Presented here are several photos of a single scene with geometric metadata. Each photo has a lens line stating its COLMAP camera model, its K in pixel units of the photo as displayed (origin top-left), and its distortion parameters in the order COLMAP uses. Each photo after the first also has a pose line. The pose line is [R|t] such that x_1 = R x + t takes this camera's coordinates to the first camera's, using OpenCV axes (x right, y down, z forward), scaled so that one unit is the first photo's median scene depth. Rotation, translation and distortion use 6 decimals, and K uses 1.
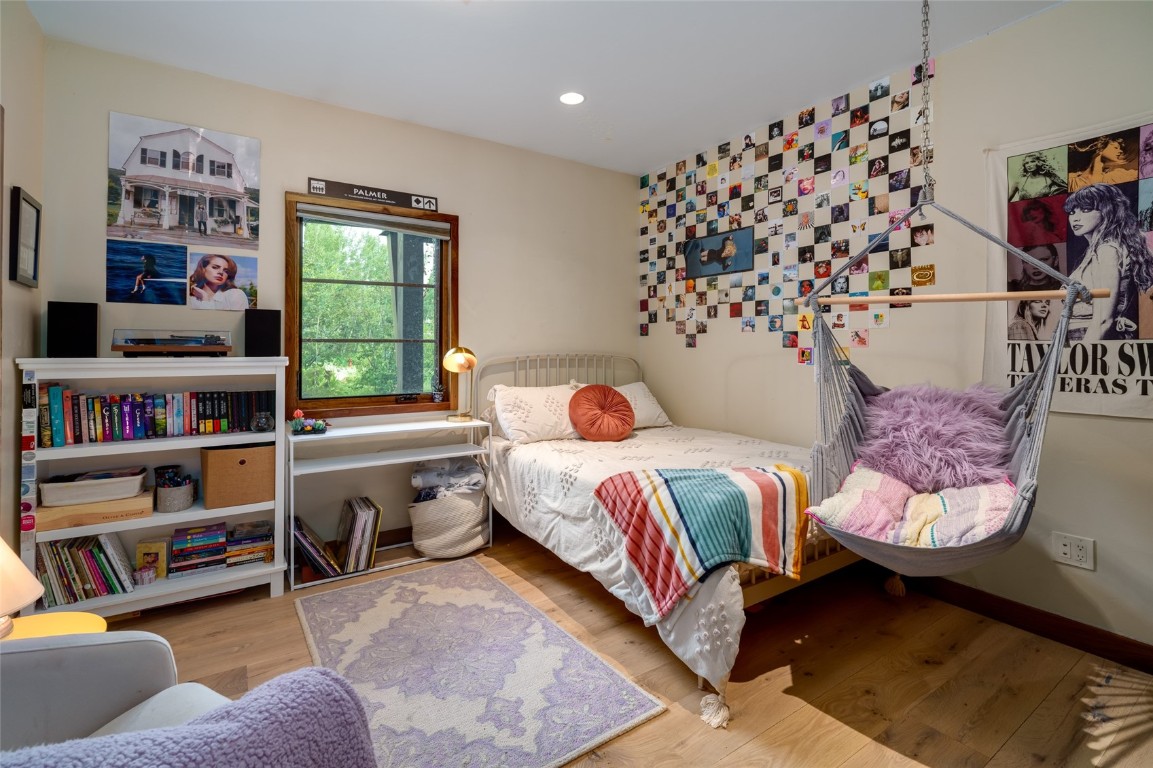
lens RADIAL K [[538.1, 0, 577.5], [0, 538.1, 344.9], [0, 0, 1]] dist [0.000286, 0.000137]
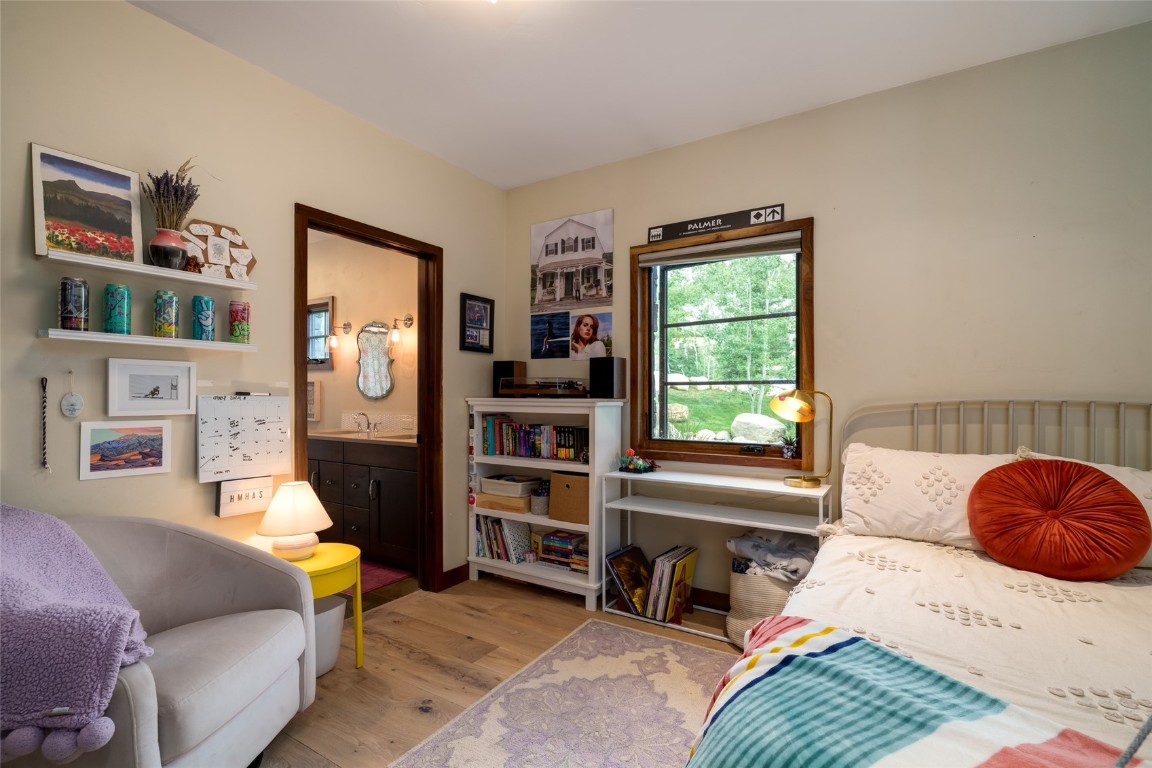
lens RADIAL K [[524.3, 0, 577.1], [0, 524.3, 393.5], [0, 0, 1]] dist [-0.000681, -0.000041]
pose [[0.404165, 0.000579, -0.914686, 0.421144], [0.006386, 0.999974, 0.003455, 0.007027], [0.914664, -0.007238, 0.404150, 0.511586]]
